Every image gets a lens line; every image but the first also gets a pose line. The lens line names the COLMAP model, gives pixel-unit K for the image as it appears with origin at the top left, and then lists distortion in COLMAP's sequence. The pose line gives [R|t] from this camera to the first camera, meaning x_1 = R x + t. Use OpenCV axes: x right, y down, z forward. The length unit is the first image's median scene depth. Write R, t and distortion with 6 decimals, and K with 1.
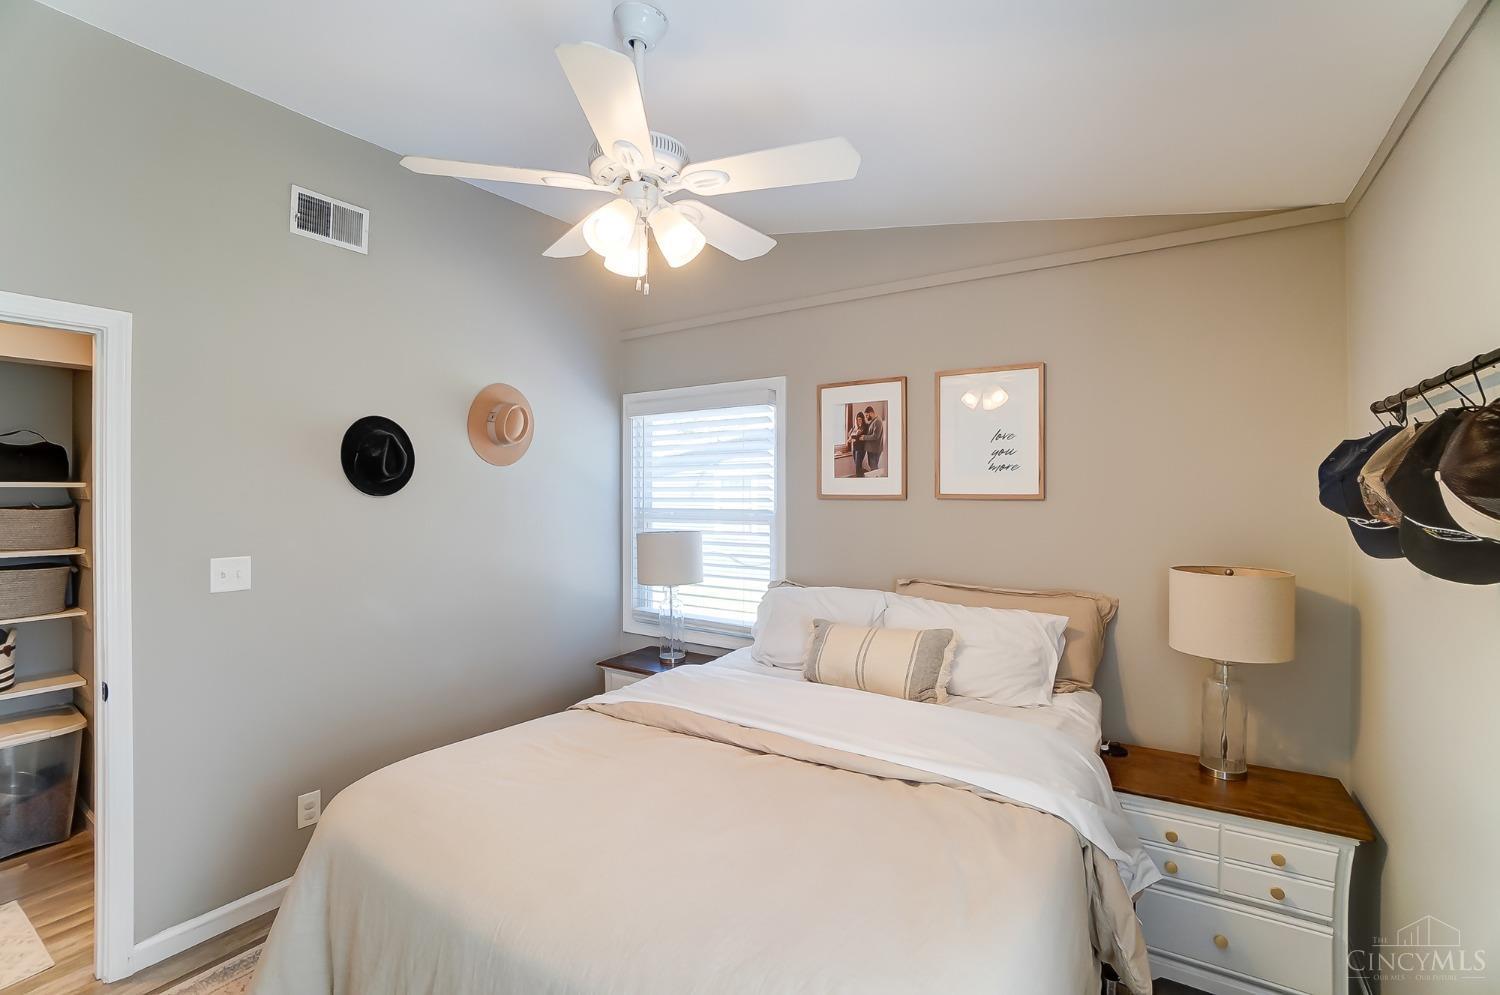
lens RADIAL K [[672.9, 0, 743.9], [0, 672.9, 490.3], [0, 0, 1]] dist [-0.034967, -0.000057]
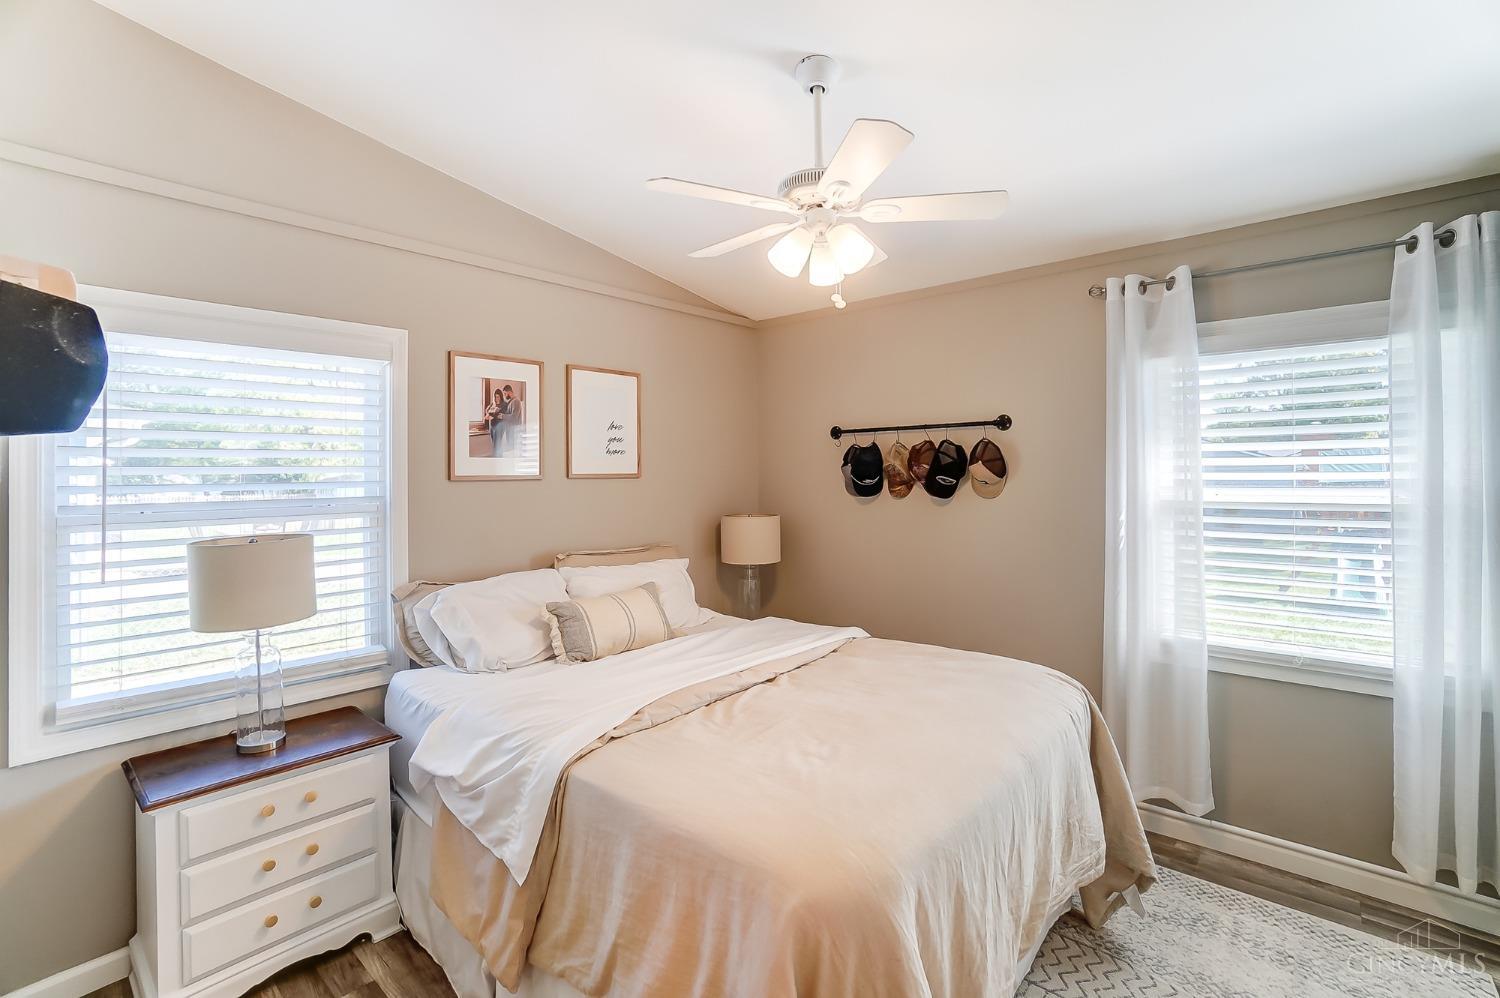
lens RADIAL K [[682.4, 0, 738.1], [0, 682.4, 476.8], [0, 0, 1]] dist [-0.060500, 0.022701]
pose [[0.136512, -0.008849, 0.990599, -0.733592], [0.005222, 0.999953, 0.008213, 0.002191], [-0.990625, 0.004052, 0.136552, 0.531654]]
